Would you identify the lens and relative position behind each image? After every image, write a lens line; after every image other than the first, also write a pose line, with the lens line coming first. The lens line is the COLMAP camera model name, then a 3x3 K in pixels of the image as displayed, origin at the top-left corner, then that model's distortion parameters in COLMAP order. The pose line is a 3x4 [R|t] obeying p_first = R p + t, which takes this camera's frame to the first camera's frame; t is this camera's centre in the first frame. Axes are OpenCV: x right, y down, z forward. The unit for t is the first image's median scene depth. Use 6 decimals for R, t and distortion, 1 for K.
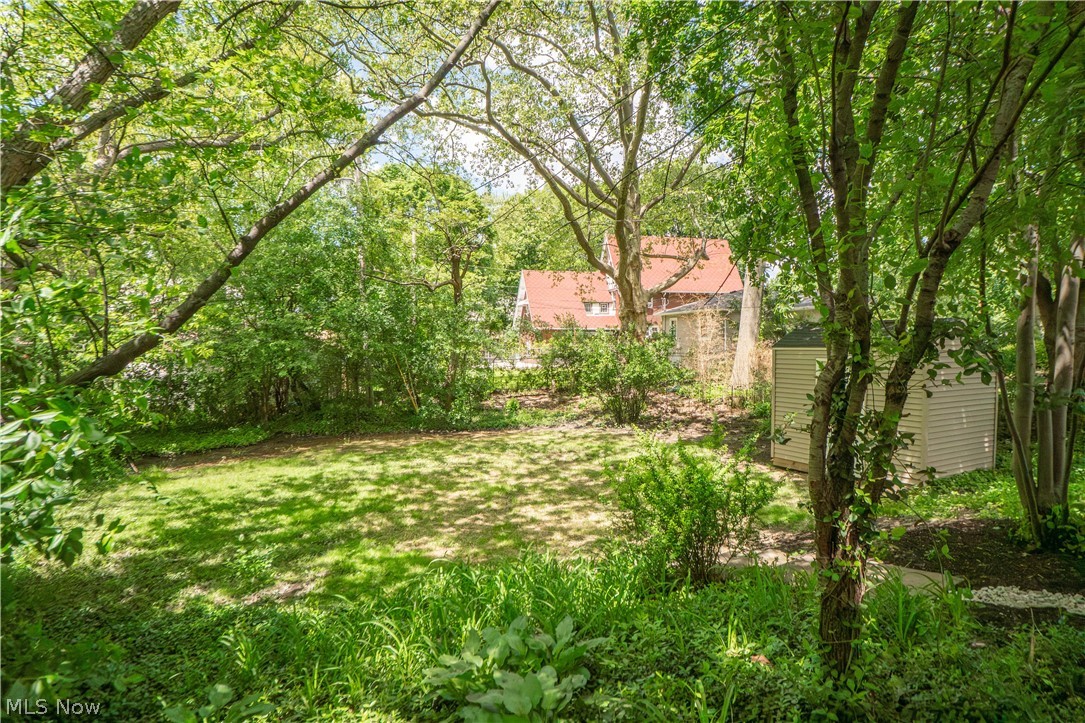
lens RADIAL K [[628.2, 0, 541.2], [0, 628.2, 383.7], [0, 0, 1]] dist [0.002689, 0.002584]
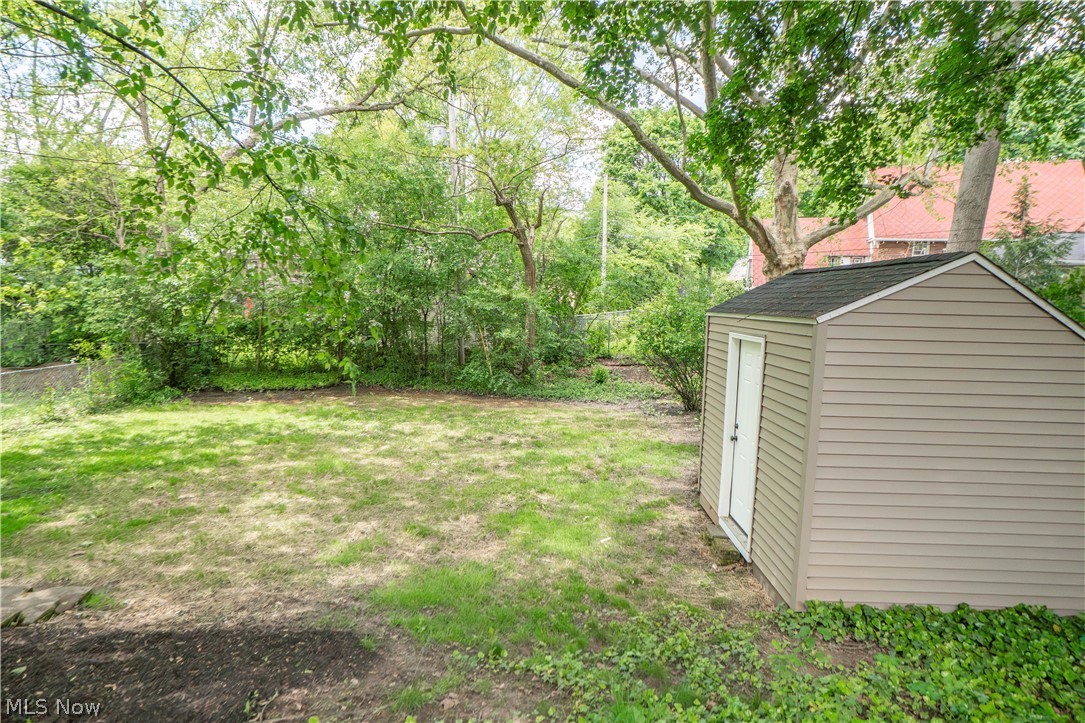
lens RADIAL K [[628.2, 0, 541.2], [0, 628.2, 383.7], [0, 0, 1]] dist [0.002689, 0.002584]
pose [[0.855805, 0.092124, -0.509030, 0.587820], [-0.060645, 0.995097, 0.078132, -0.027490], [0.513731, -0.035996, 0.857196, 0.409356]]
